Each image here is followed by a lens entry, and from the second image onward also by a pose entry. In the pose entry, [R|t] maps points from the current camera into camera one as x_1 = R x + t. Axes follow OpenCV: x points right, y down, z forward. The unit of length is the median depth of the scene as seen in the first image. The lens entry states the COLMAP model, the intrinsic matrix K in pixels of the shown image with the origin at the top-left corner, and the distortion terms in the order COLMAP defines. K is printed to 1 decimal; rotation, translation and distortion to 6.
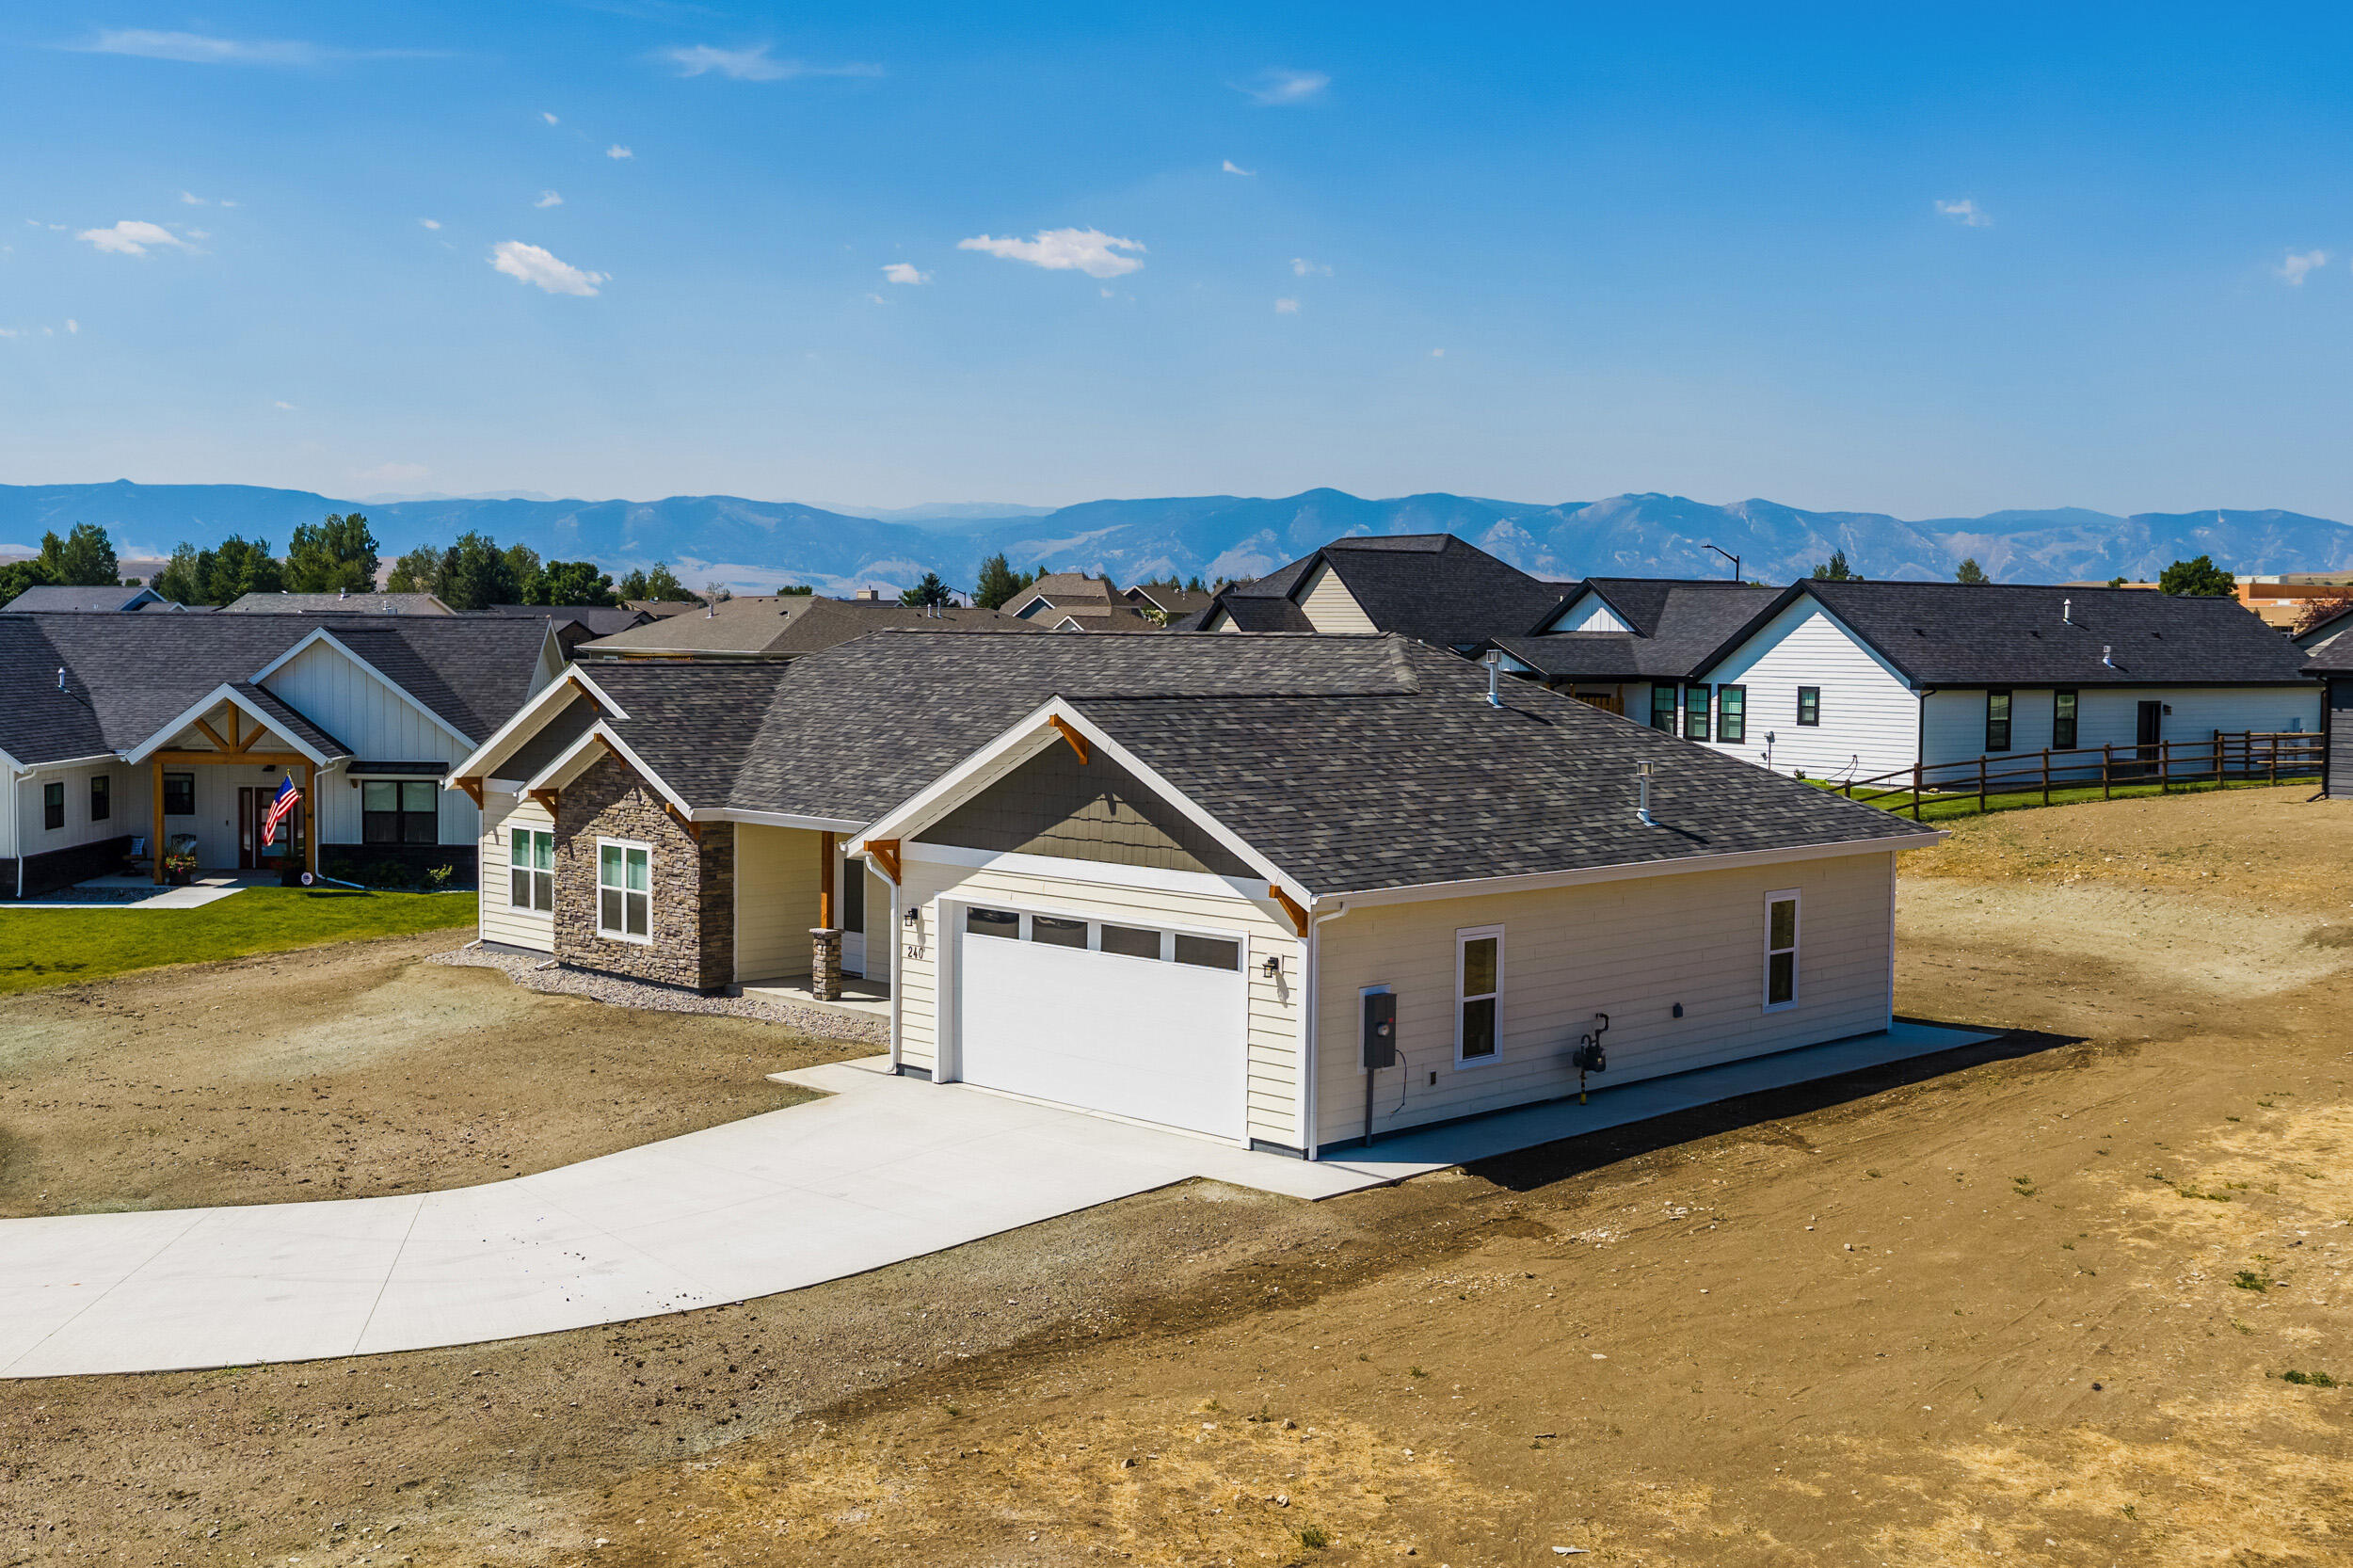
lens RADIAL K [[2462.5, 0, 1167.1], [0, 2462.5, 778.6], [0, 0, 1]] dist [0.051459, -0.147634]
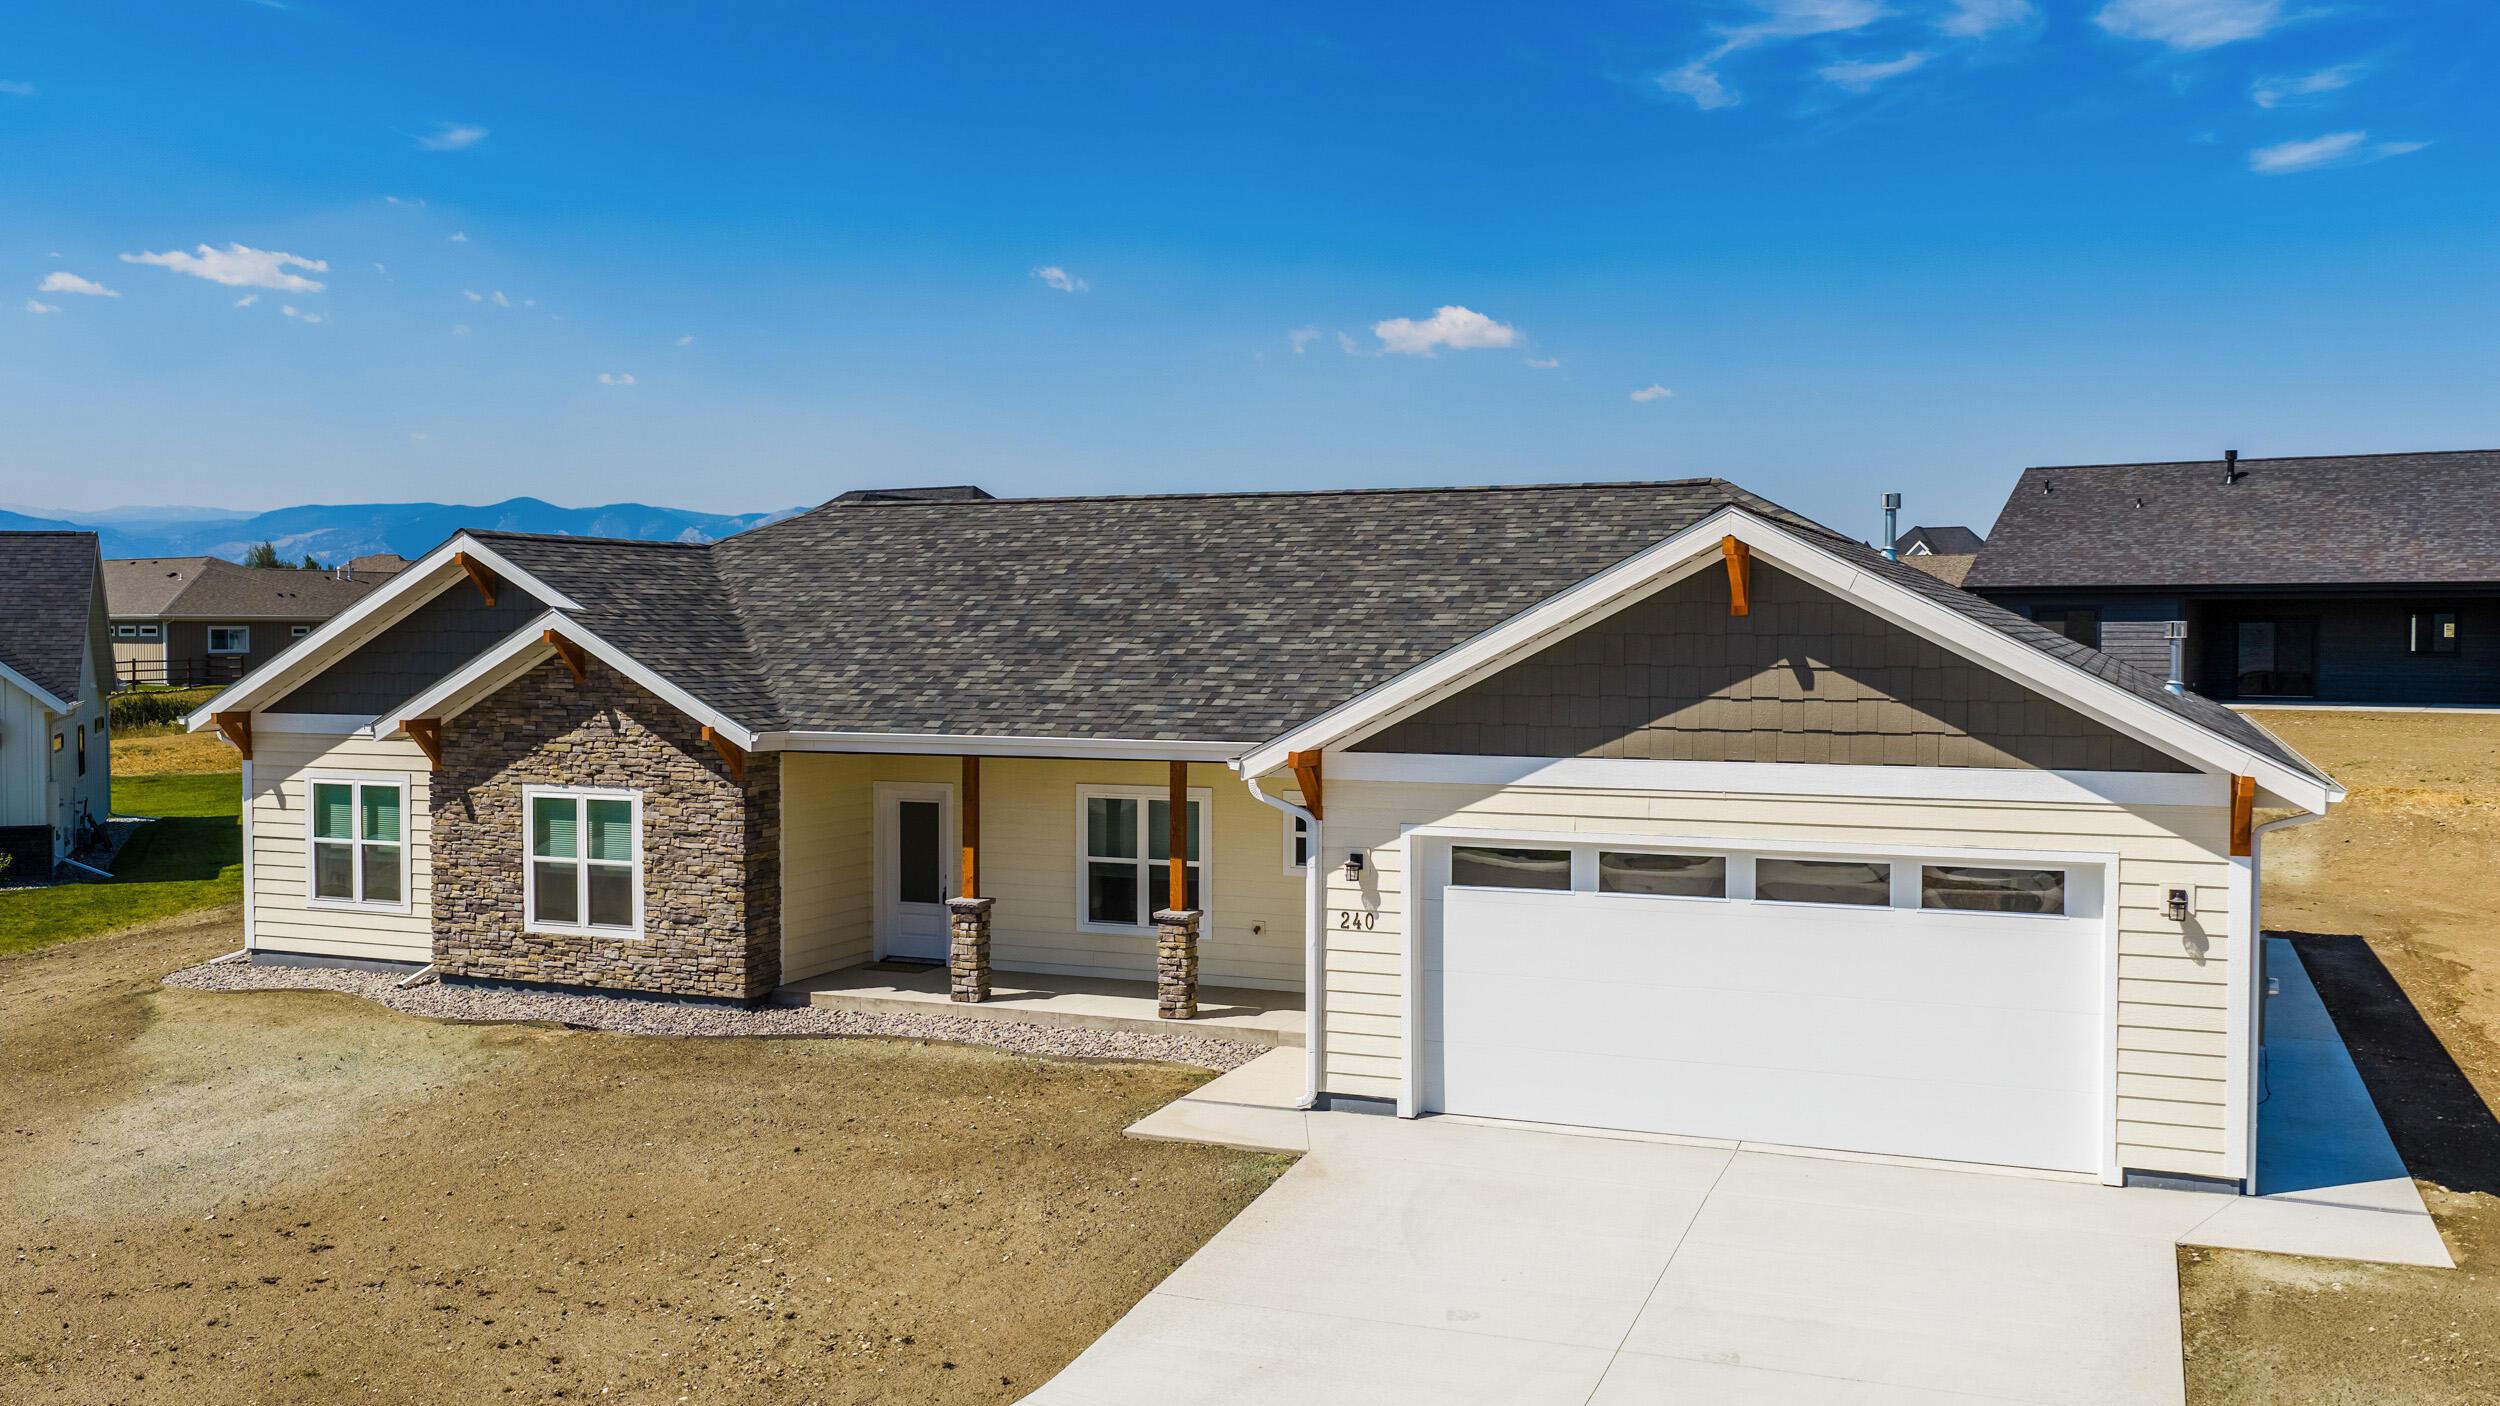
lens RADIAL K [[2084.5, 0, 1252.4], [0, 2084.5, 693.3], [0, 0, 1]] dist [0.029914, -0.059494]
pose [[0.922118, -0.021425, 0.386316, -0.276870], [0.031494, 0.999309, -0.019752, 0.016342], [-0.385626, 0.030381, 0.922155, 0.403467]]
